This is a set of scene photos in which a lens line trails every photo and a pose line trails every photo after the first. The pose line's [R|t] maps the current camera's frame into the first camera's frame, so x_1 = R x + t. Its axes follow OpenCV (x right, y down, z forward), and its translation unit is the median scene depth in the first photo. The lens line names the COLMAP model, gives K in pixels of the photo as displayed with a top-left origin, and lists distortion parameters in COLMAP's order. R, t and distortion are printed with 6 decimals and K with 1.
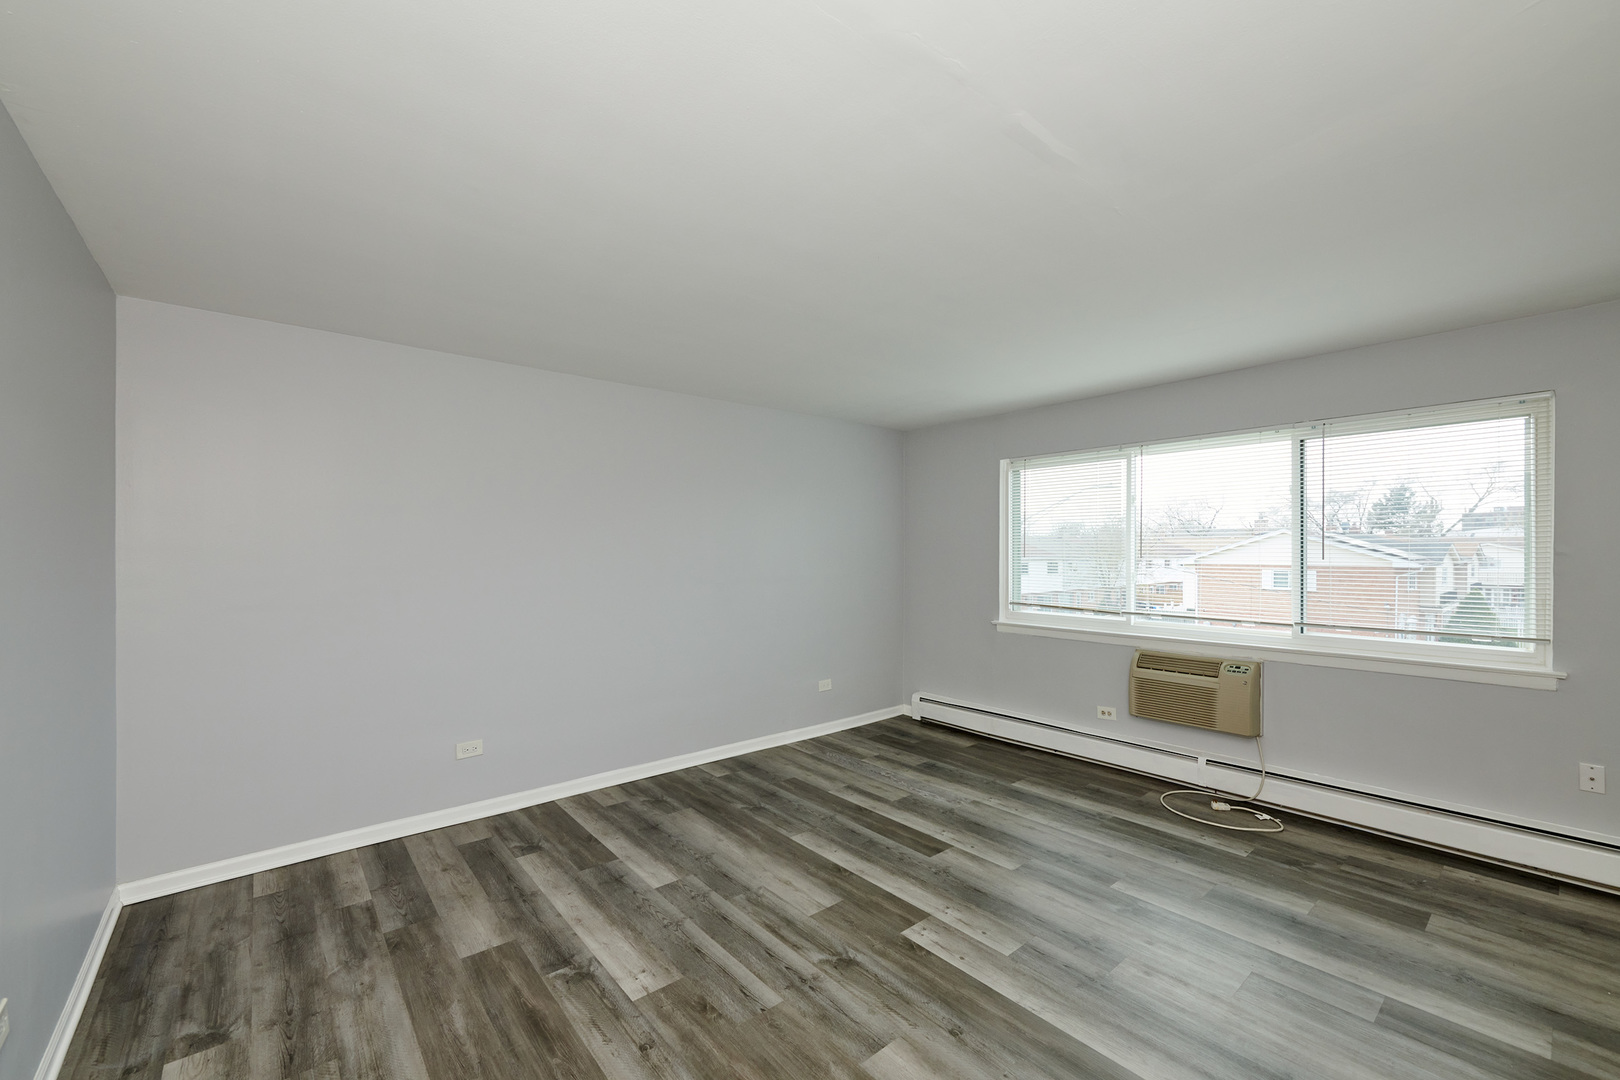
lens RADIAL K [[655.8, 0, 814.6], [0, 655.8, 548.8], [0, 0, 1]] dist [0.000104, -0.000073]
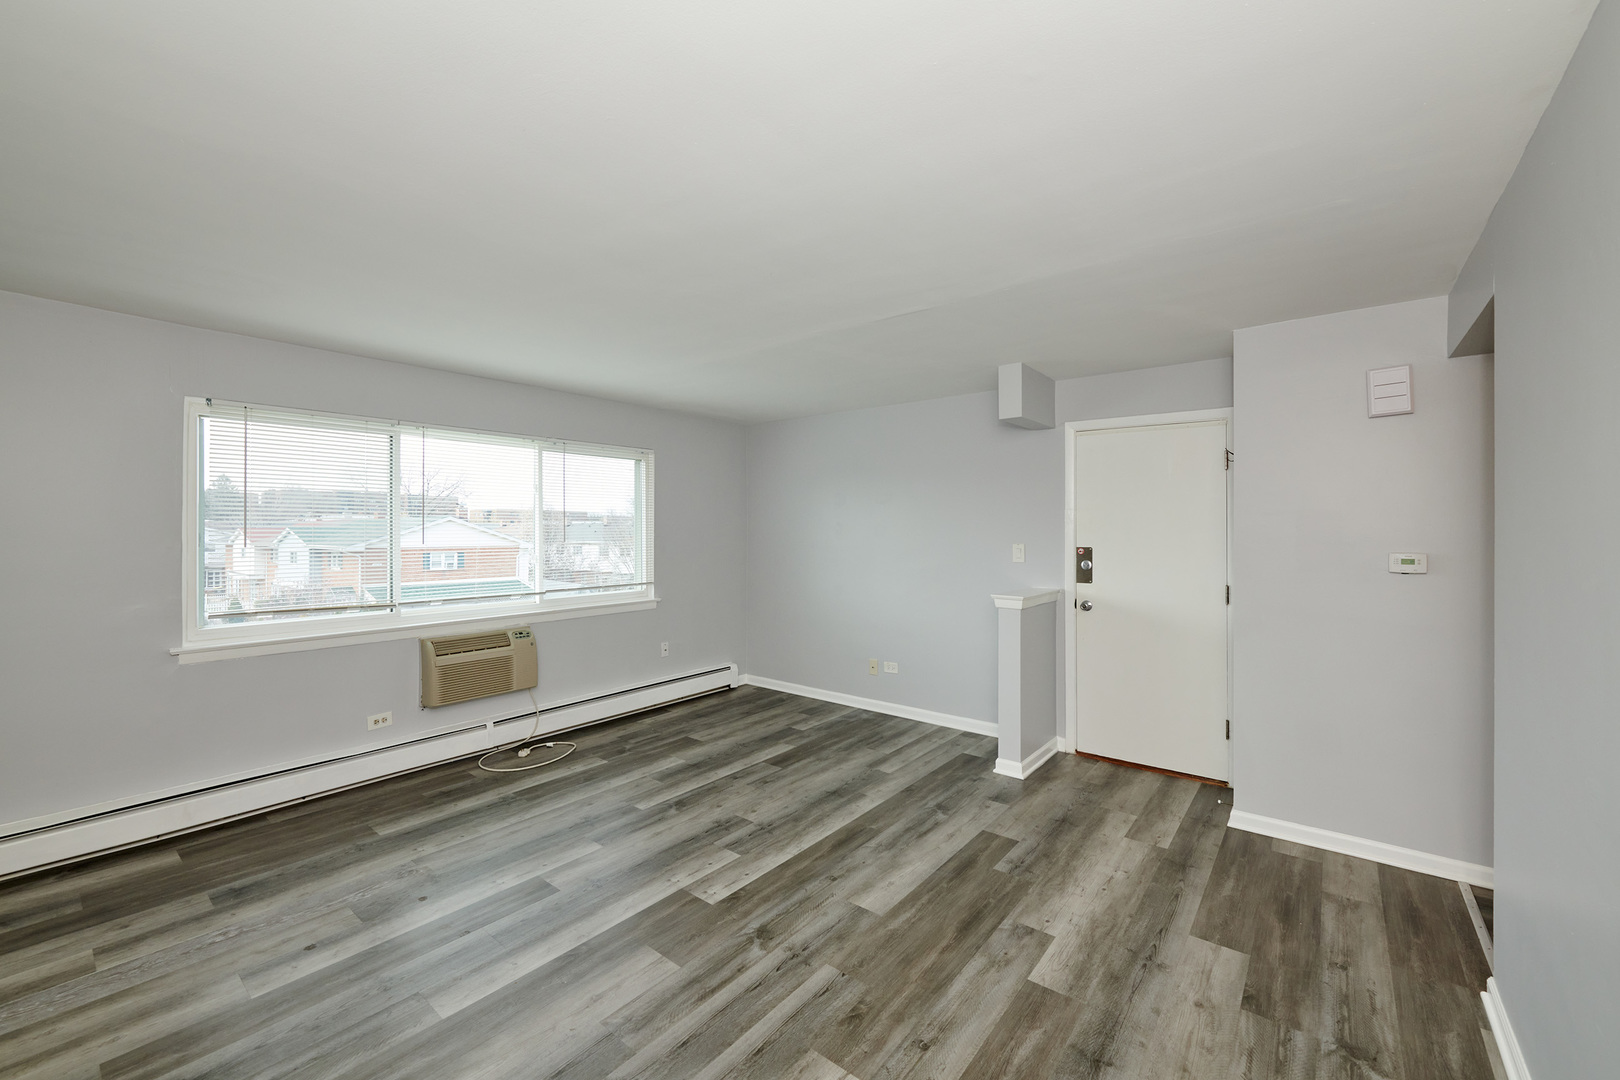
lens RADIAL K [[645.1, 0, 814.8], [0, 645.1, 532.8], [0, 0, 1]] dist [0.000702, -0.000162]
pose [[-0.191172, -0.000735, 0.981556, -0.772917], [-0.000218, 1.000000, 0.000707, -0.004014], [-0.981557, -0.000078, -0.191172, 0.885841]]
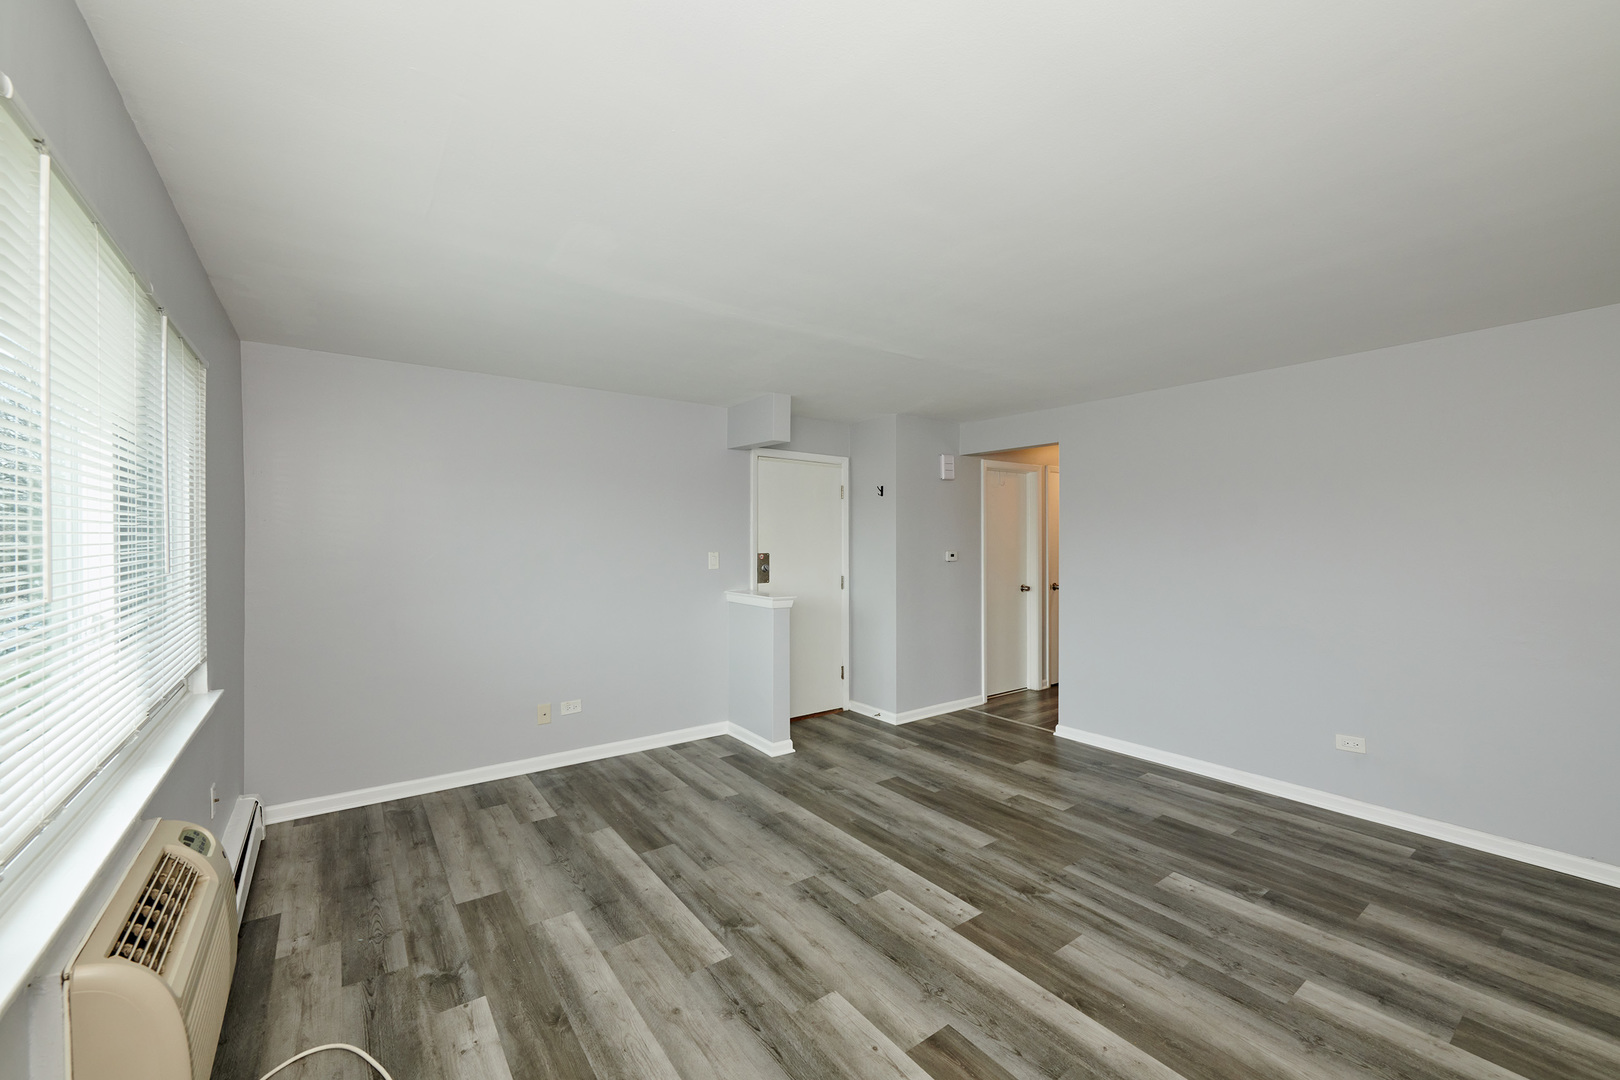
lens RADIAL K [[645.1, 0, 814.8], [0, 645.1, 532.8], [0, 0, 1]] dist [0.000702, -0.000162]
pose [[-0.997770, 0.001847, 0.066726, 0.281186], [0.001344, 0.999970, -0.007571, -0.012360], [-0.066738, -0.007465, -0.997743, 1.755449]]
